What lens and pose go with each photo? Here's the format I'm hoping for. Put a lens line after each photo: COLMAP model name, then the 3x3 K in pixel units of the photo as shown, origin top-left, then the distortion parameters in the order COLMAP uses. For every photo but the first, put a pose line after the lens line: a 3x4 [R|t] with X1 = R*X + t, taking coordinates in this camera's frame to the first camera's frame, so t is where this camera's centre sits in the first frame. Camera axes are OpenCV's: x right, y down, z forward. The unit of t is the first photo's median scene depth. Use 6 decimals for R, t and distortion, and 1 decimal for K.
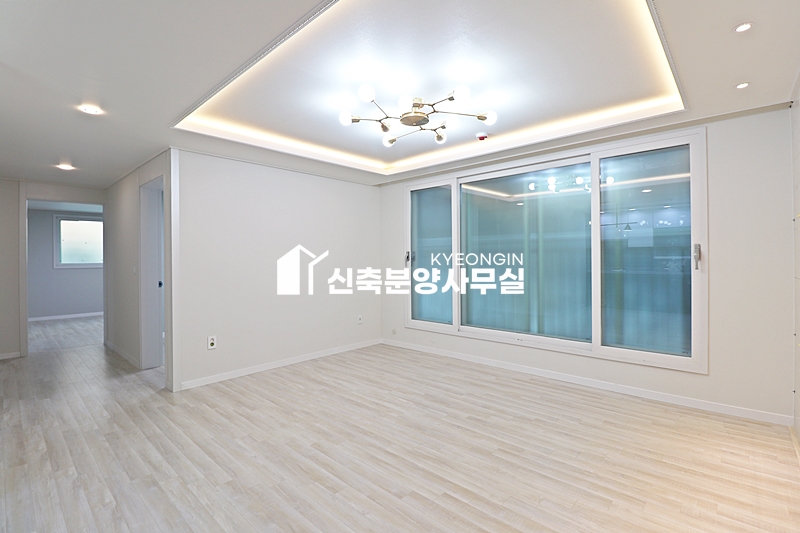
lens RADIAL K [[372.4, 0, 394.1], [0, 372.4, 257.0], [0, 0, 1]] dist [-0.007572, -0.007020]
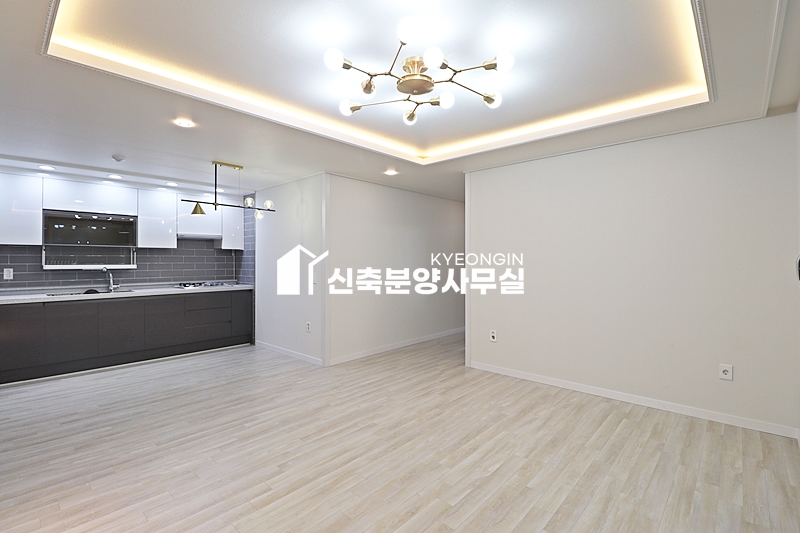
lens RADIAL K [[372.4, 0, 398.5], [0, 372.4, 279.4], [0, 0, 1]] dist [-0.007572, -0.007020]
pose [[0.006938, 0.061493, -0.998083, 0.697756], [0.006882, 0.998081, 0.061540, -0.008416], [0.999952, -0.007296, 0.006502, 0.826715]]
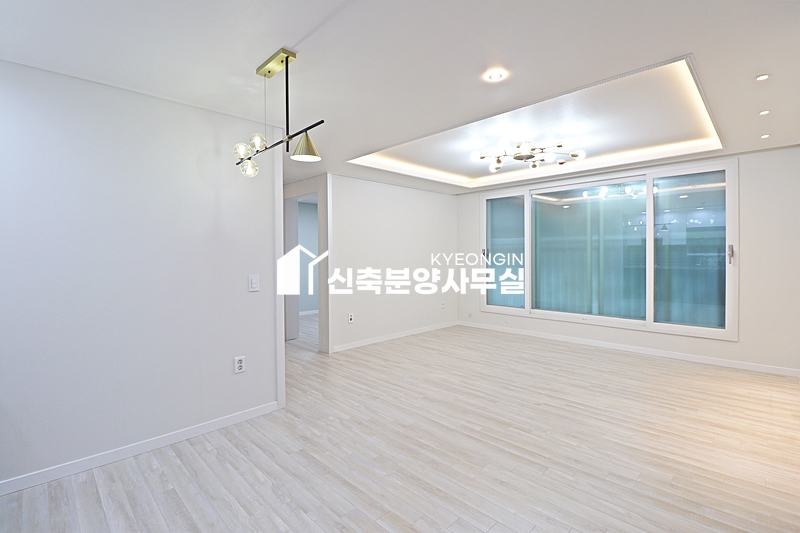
lens RADIAL K [[372.4, 0, 392.6], [0, 372.4, 256.2], [0, 0, 1]] dist [-0.007572, -0.007020]
pose [[0.998877, 0.002036, -0.047336, -0.323005], [-0.001587, 0.999953, 0.009522, -0.004317], [0.047354, -0.009436, 0.998834, -0.371845]]
